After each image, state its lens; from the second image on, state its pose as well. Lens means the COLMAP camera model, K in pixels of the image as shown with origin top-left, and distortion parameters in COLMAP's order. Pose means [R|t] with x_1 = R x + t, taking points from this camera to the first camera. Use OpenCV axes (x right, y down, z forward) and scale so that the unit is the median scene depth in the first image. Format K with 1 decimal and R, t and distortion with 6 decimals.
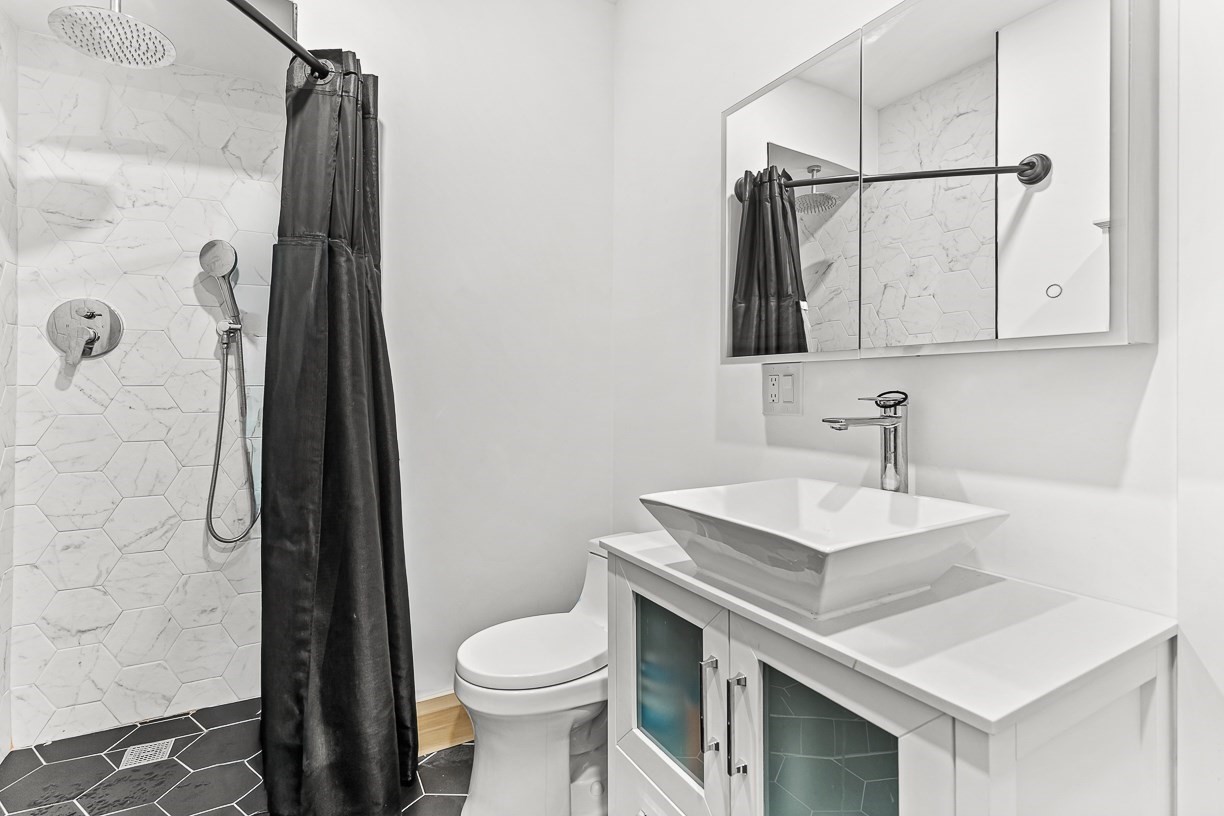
lens RADIAL K [[570.9, 0, 608.1], [0, 570.9, 386.2], [0, 0, 1]] dist [0.001424, 0.000198]
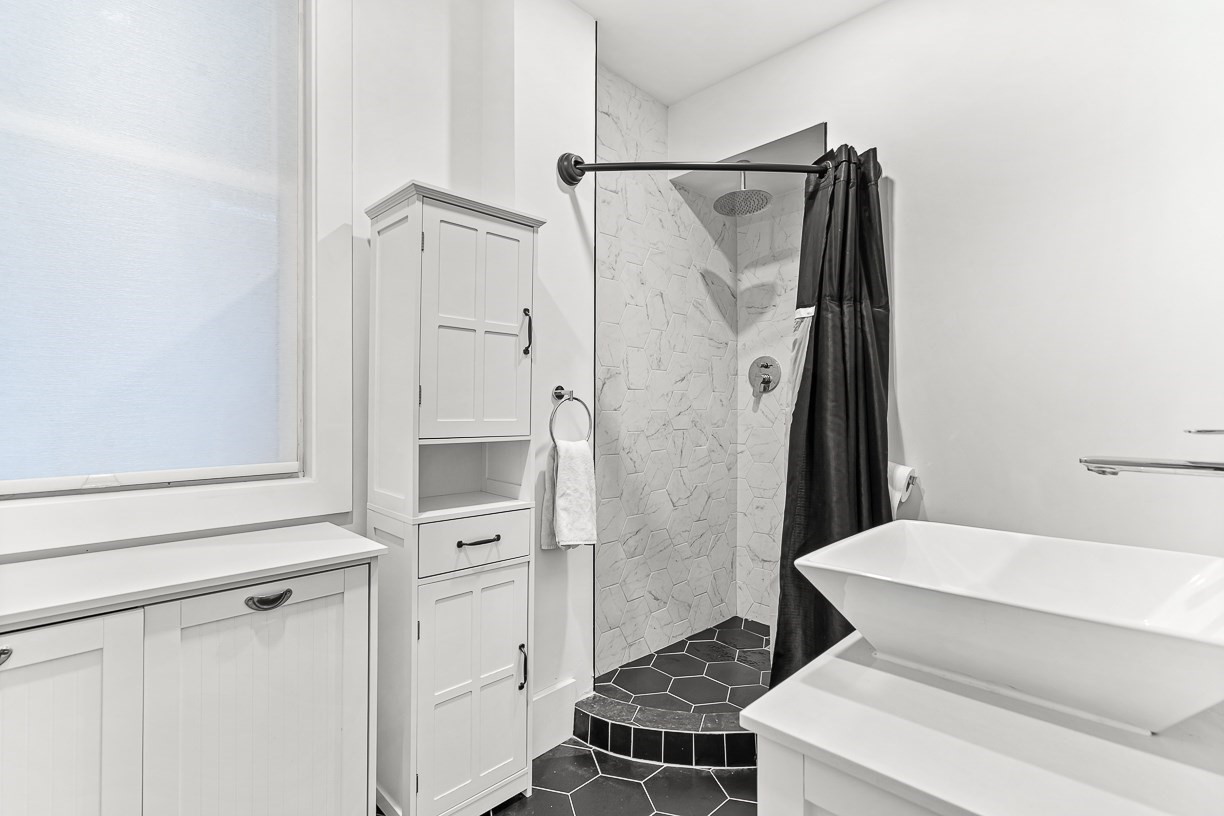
lens RADIAL K [[558.5, 0, 612.0], [0, 558.5, 408.0], [0, 0, 1]] dist [0.002883, 0.000262]
pose [[0.286331, -0.003741, -0.958123, 0.497242], [0.001736, 0.999993, -0.003386, -0.001173], [0.958129, -0.000694, 0.286336, 0.133930]]
